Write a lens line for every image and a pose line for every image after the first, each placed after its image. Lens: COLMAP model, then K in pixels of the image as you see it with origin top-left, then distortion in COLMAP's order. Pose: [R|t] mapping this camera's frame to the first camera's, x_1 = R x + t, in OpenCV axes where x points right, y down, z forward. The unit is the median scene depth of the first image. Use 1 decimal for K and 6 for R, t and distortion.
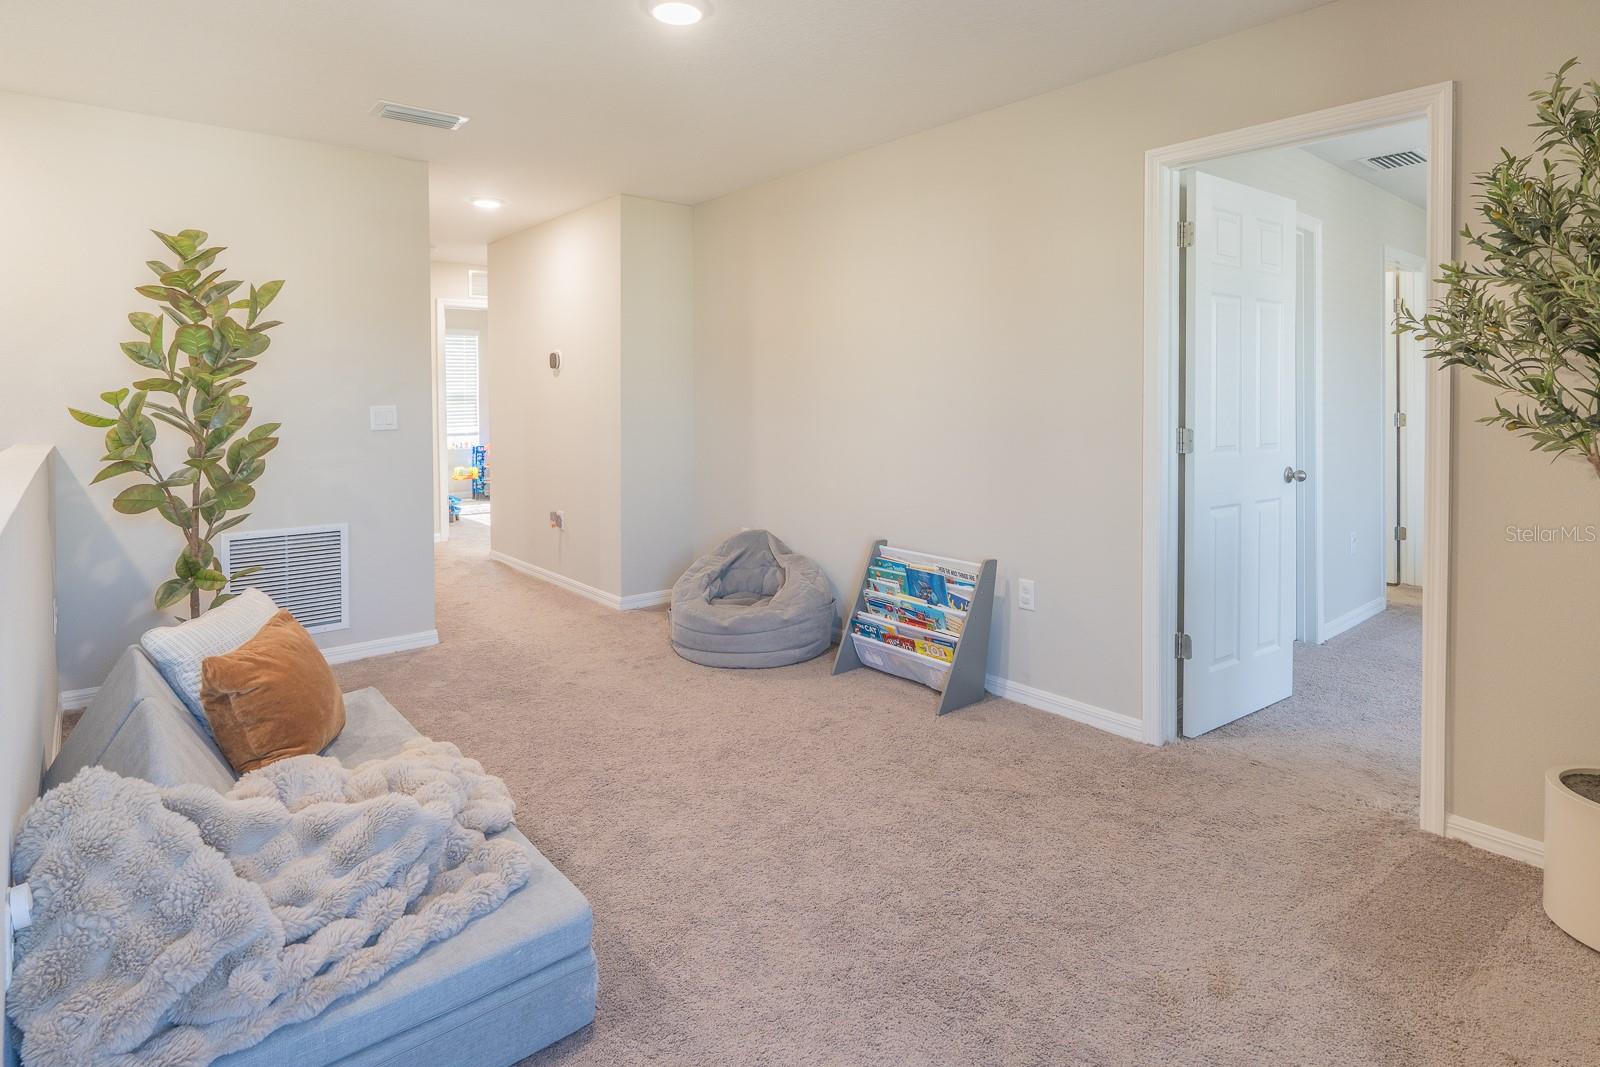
lens RADIAL K [[850.6, 0, 802.4], [0, 850.6, 408.9], [0, 0, 1]] dist [0.001015, 0.000316]
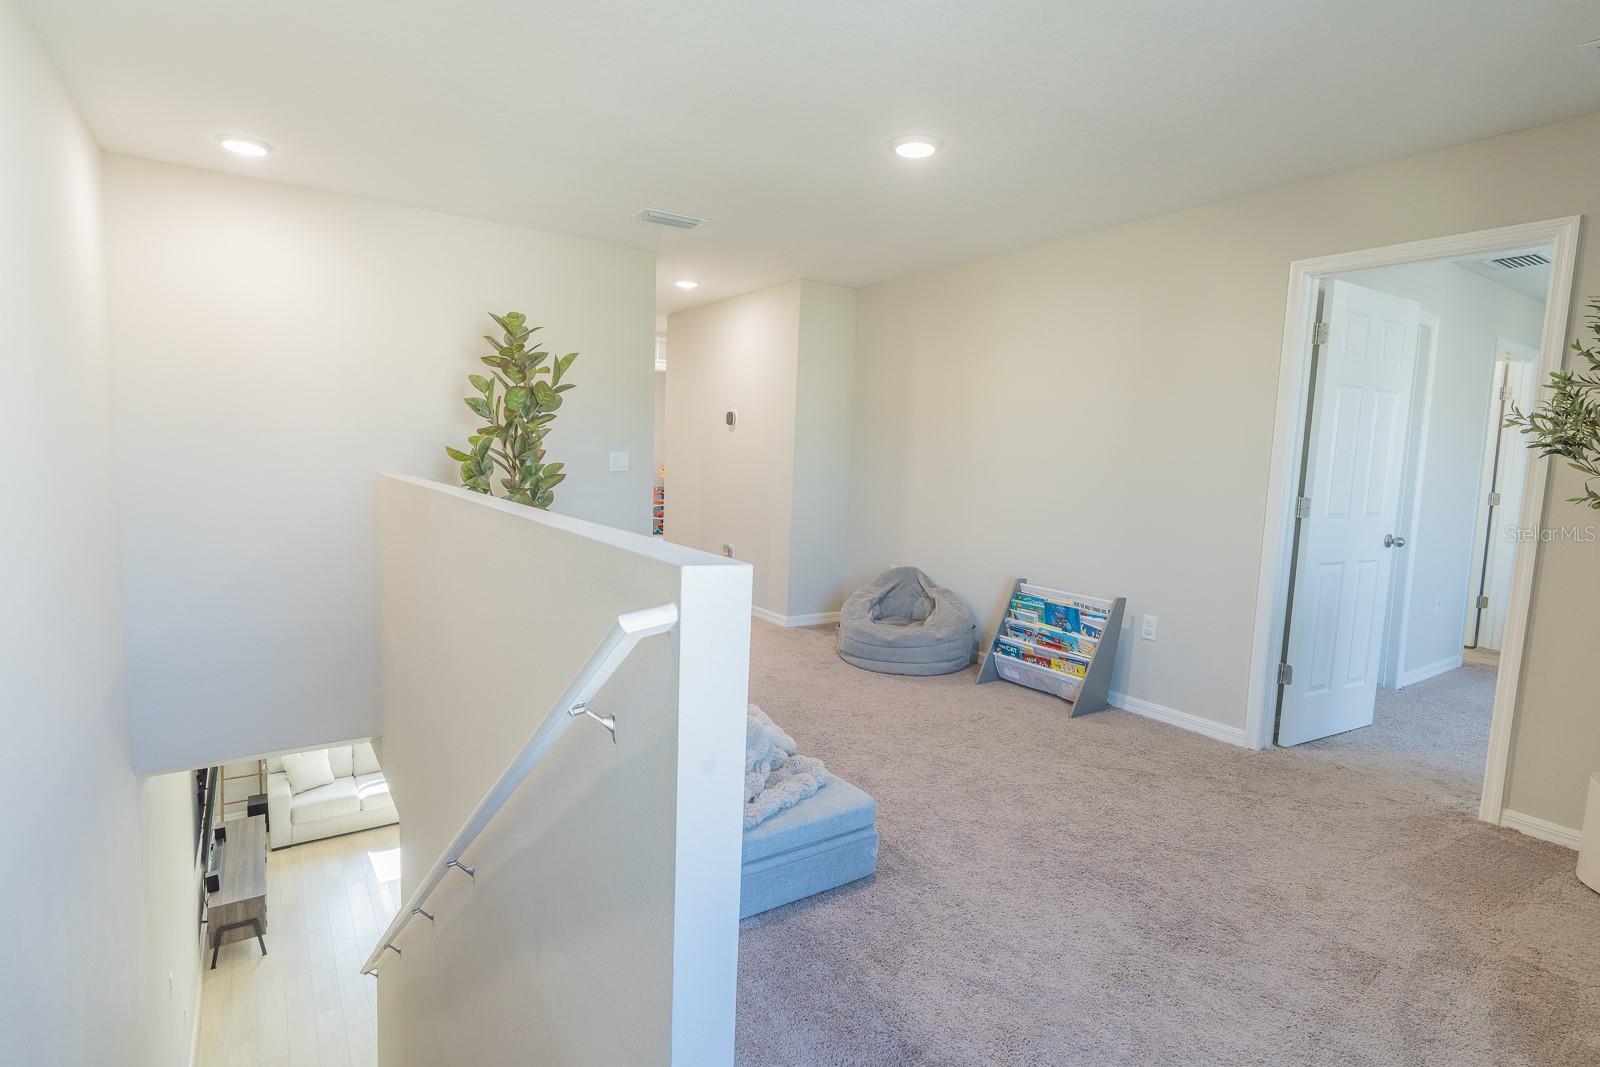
lens RADIAL K [[795.0, 0, 800.0], [0, 795.0, 533.5], [0, 0, 1]] dist [0.002289, 0.000485]
pose [[0.994040, 0.047806, -0.097977, -0.151869], [-0.039132, 0.995297, 0.088619, 0.002245], [0.101752, -0.084256, 0.991235, -0.201789]]
